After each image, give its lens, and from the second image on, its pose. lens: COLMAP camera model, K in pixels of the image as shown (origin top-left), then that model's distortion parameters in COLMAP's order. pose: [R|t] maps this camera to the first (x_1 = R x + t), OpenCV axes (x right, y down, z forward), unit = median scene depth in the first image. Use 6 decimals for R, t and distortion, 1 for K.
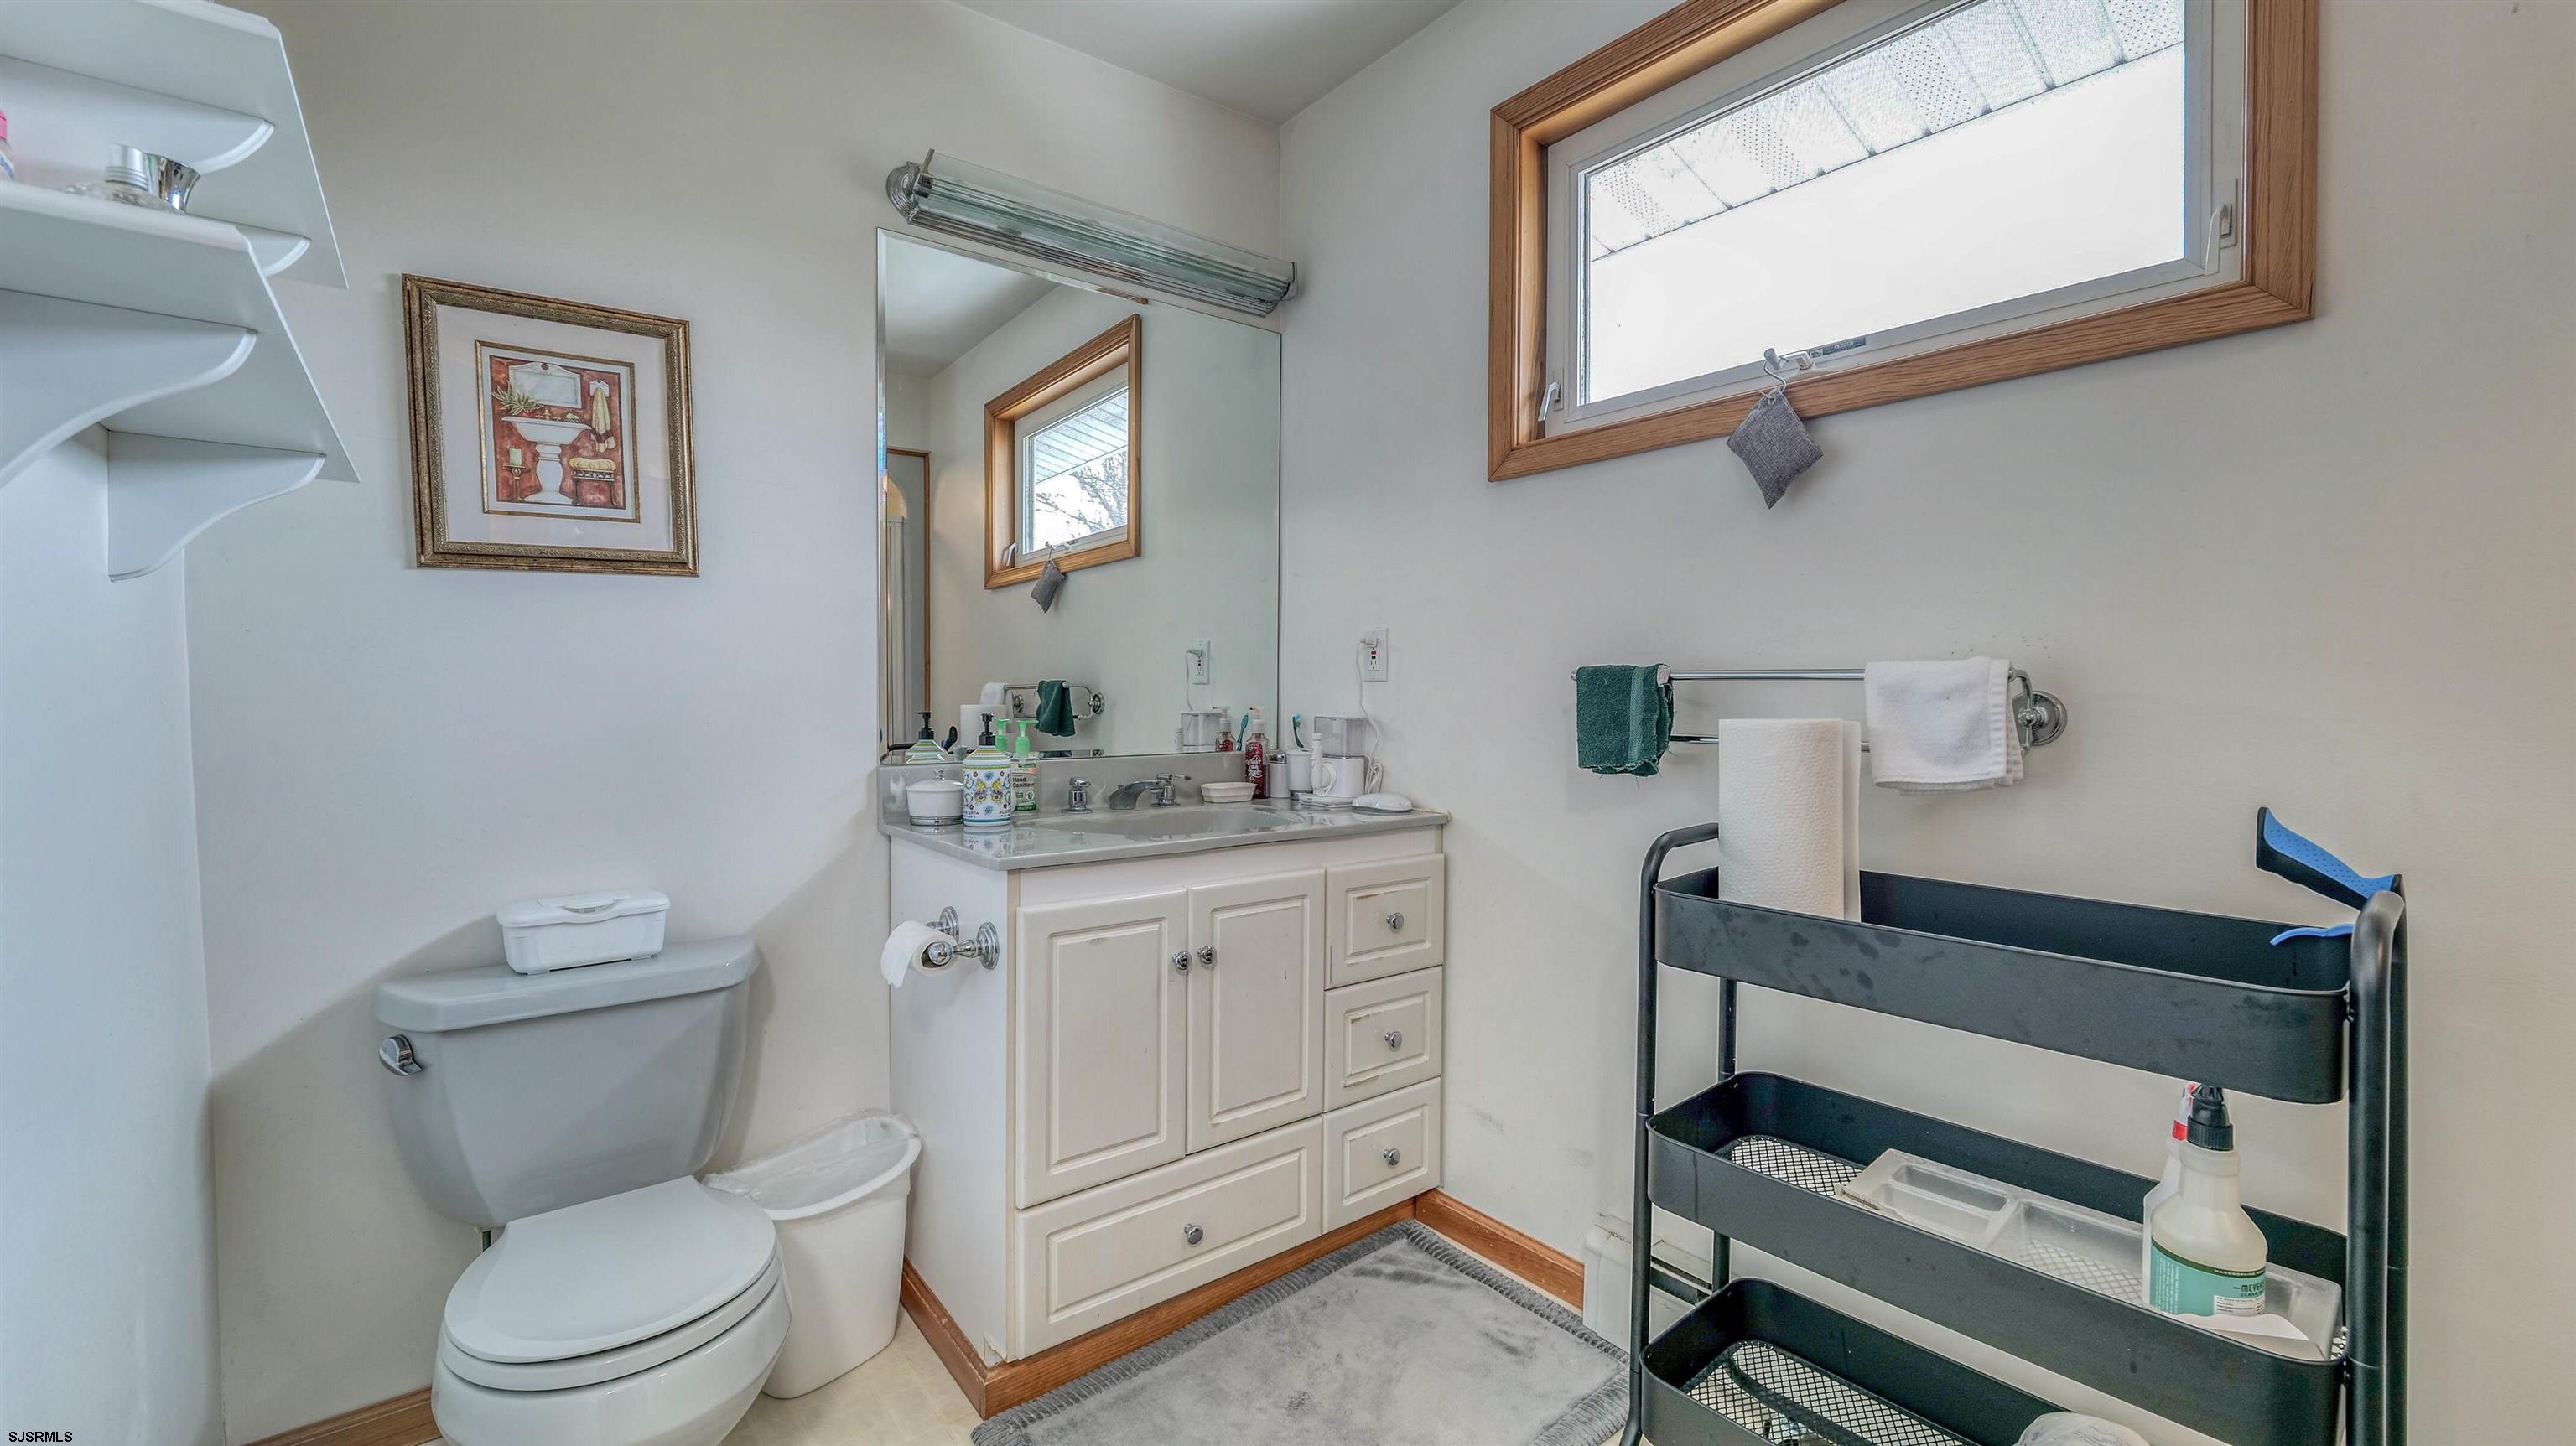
lens RADIAL K [[1083.1, 0, 1335.6], [0, 1083.1, 719.7], [0, 0, 1]] dist [-0.007882, -0.000688]
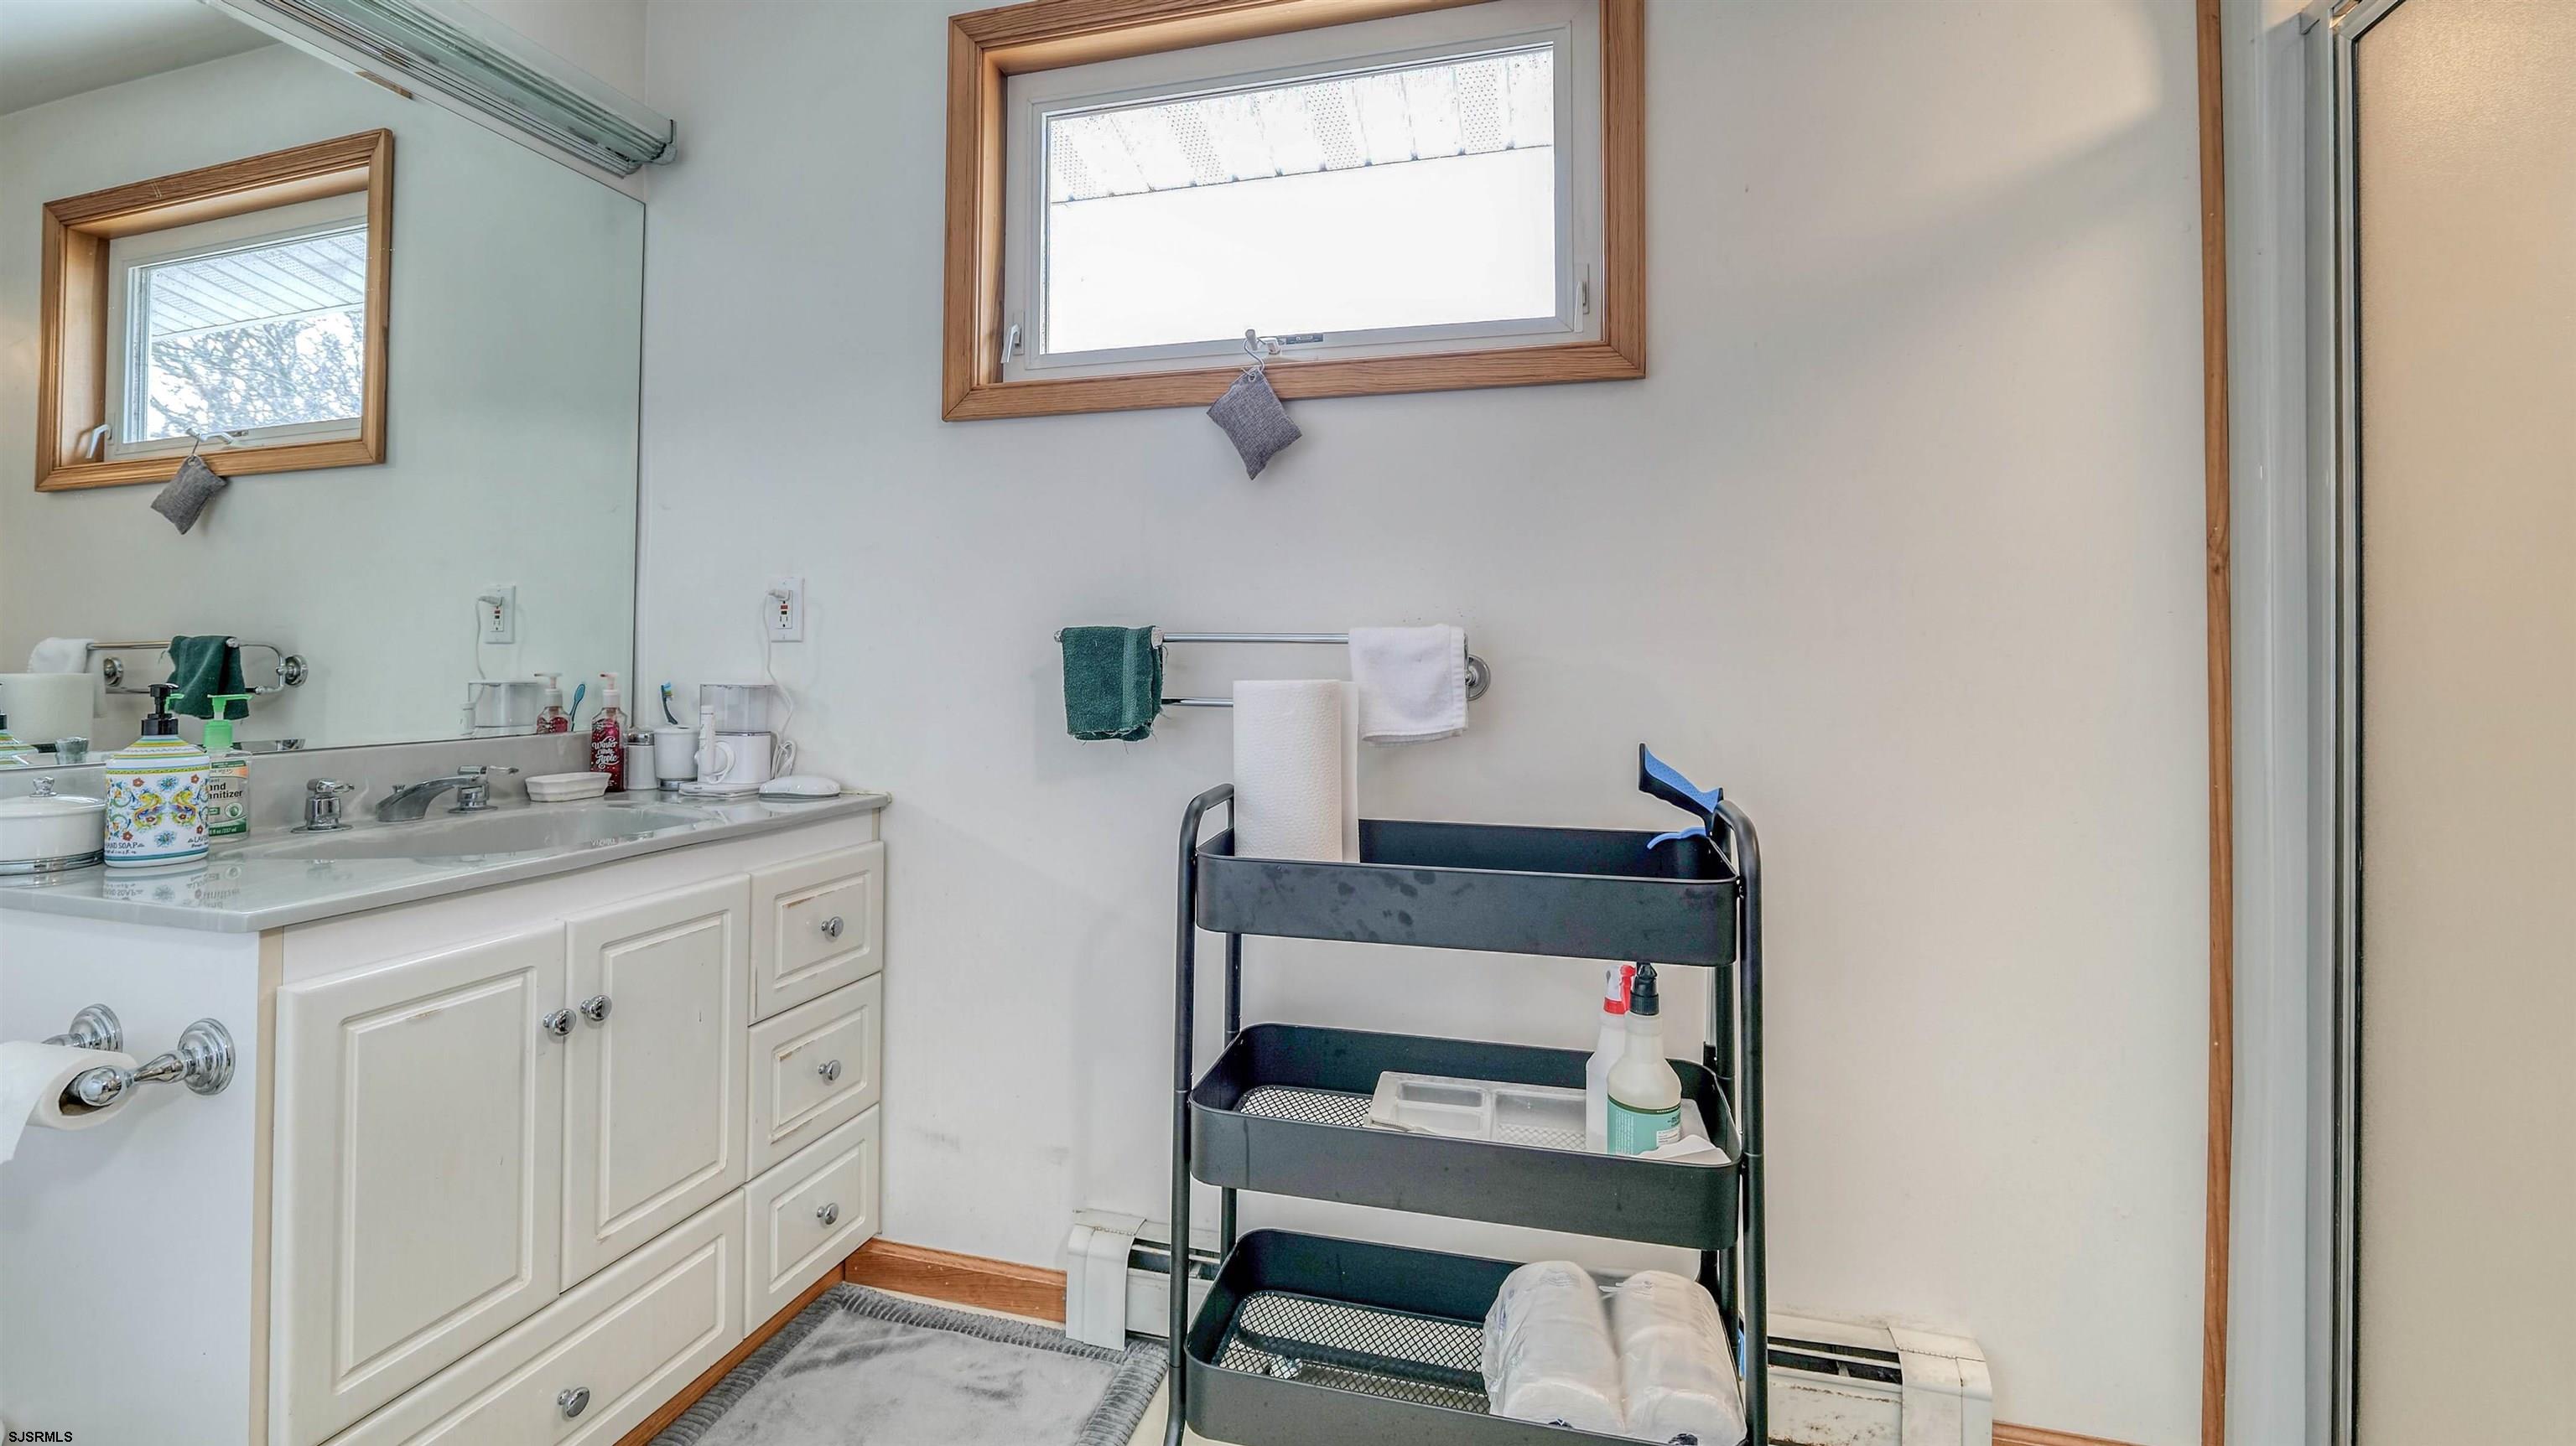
lens RADIAL K [[1083.1, 0, 1286.1], [0, 1083.1, 649.2], [0, 0, 1]] dist [-0.007882, -0.000688]
pose [[0.811849, 0.008467, 0.583806, -0.162469], [0.012899, 0.999391, -0.032433, 0.002842], [-0.583725, 0.033861, 0.811245, 0.118530]]
